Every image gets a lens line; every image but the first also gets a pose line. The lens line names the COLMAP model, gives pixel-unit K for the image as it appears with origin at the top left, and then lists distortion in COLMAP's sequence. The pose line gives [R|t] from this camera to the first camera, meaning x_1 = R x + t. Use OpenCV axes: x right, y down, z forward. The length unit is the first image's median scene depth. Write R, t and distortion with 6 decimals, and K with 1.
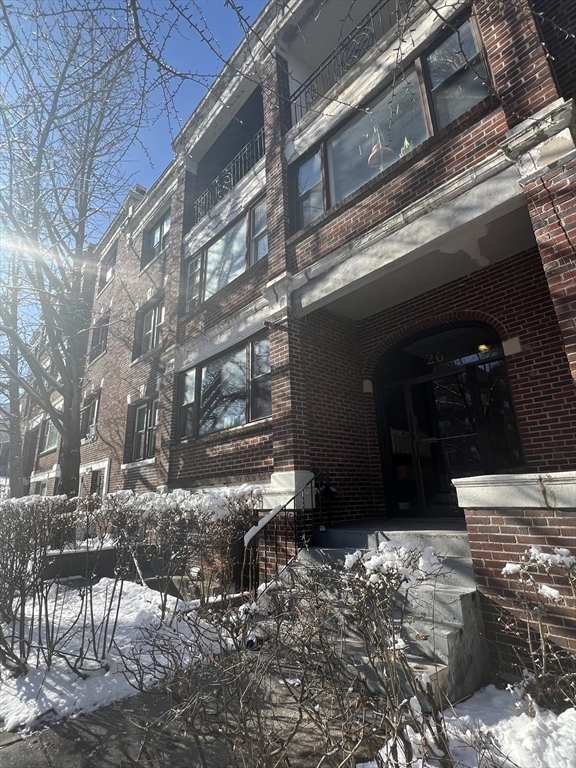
lens RADIAL K [[381.8, 0, 288.3], [0, 381.8, 383.6], [0, 0, 1]] dist [0.003013, 0.000145]
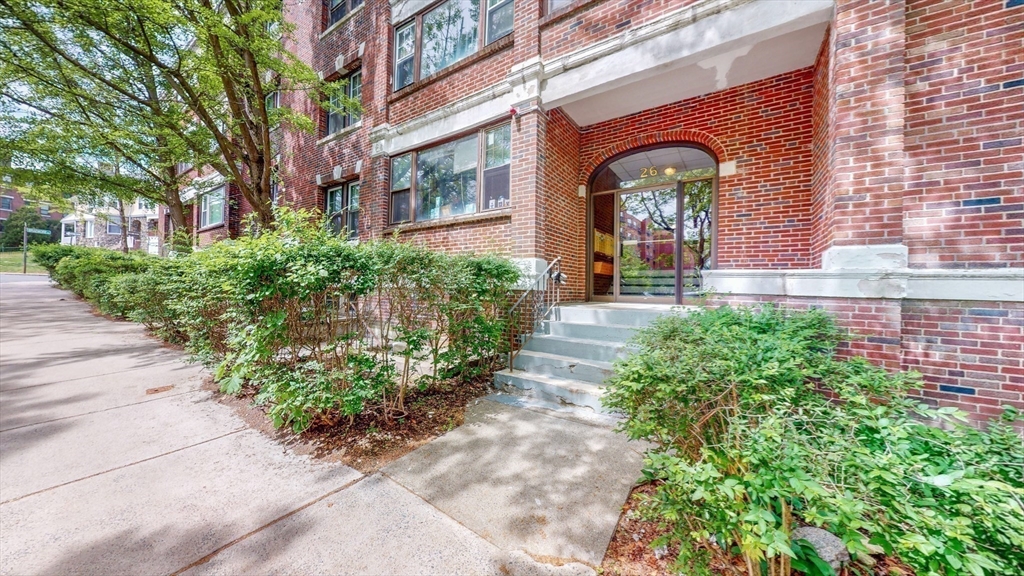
lens RADIAL K [[317.7, 0, 512.0], [0, 317.7, 286.7], [0, 0, 1]] dist [-0.006129, 0.000027]
pose [[0.970348, 0.055644, 0.235221, -0.265641], [-0.119393, 0.956479, 0.266260, 0.069622], [-0.210168, -0.286448, 0.934760, 0.119196]]
